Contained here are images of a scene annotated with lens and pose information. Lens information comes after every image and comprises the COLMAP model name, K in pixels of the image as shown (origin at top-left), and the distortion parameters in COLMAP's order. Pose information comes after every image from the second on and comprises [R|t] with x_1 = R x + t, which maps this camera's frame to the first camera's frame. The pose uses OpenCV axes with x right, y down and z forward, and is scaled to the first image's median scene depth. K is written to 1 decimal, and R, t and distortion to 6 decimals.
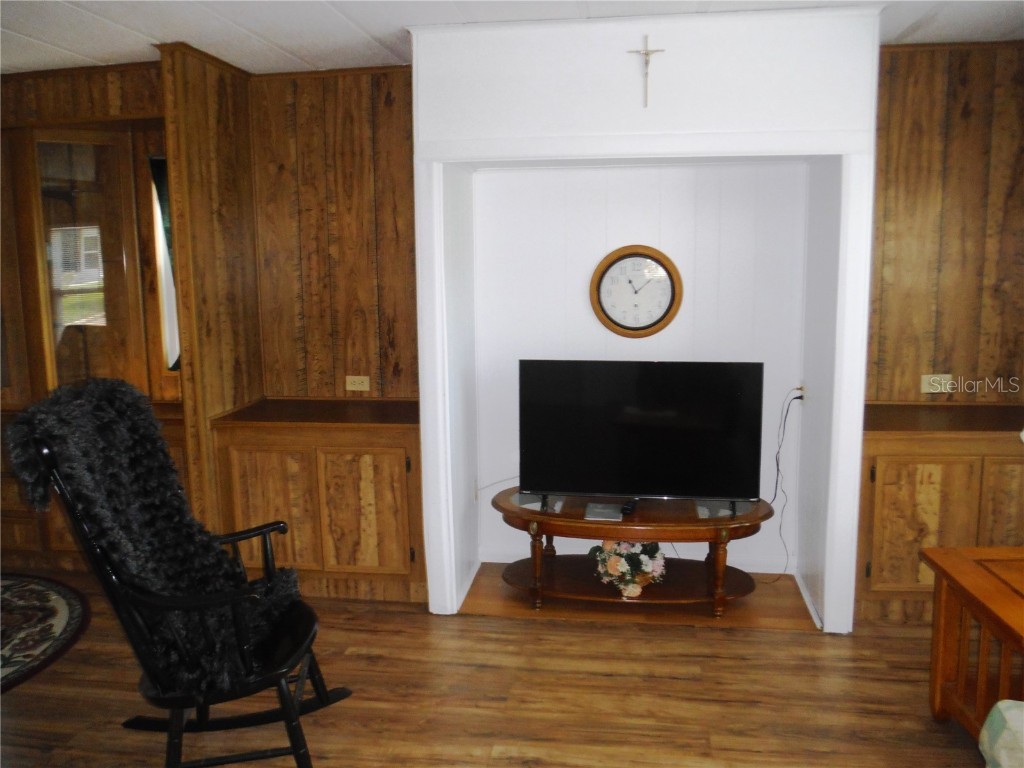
lens RADIAL K [[866.1, 0, 495.0], [0, 866.1, 373.1], [0, 0, 1]] dist [-0.080360, 0.049087]
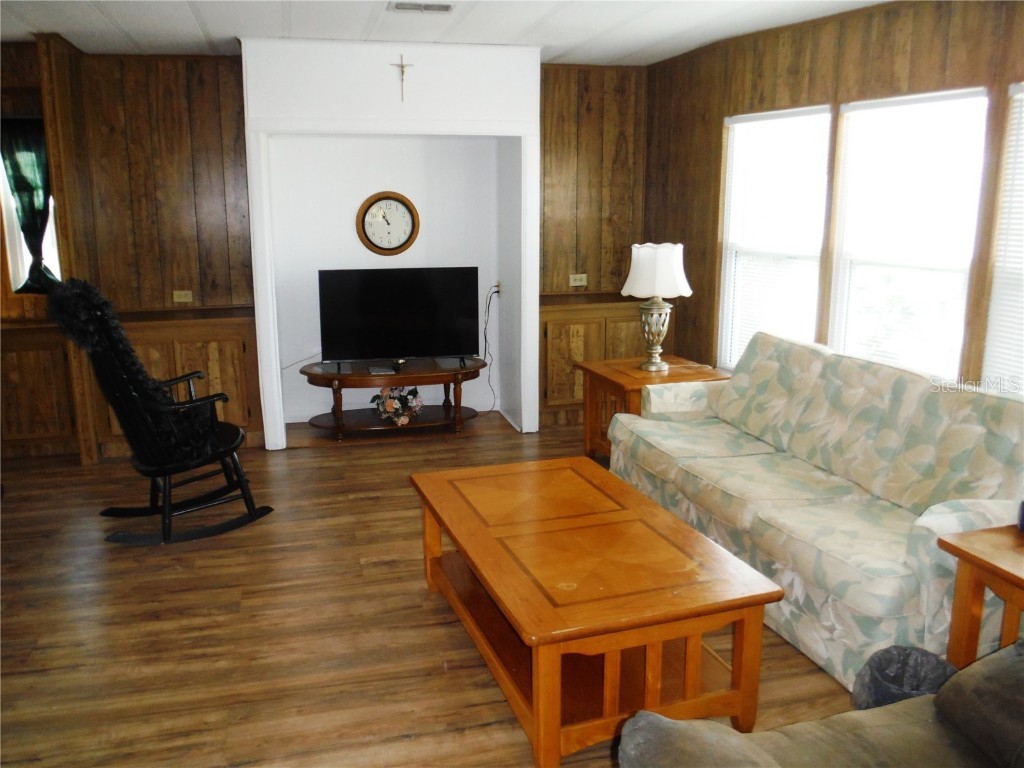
lens RADIAL K [[866.1, 0, 505.7], [0, 866.1, 384.4], [0, 0, 1]] dist [-0.080360, 0.049087]
pose [[0.920117, -0.073705, 0.384645, -0.252553], [0.047305, 0.995857, 0.077665, 0.077993], [-0.388776, -0.053265, 0.919791, -0.464636]]
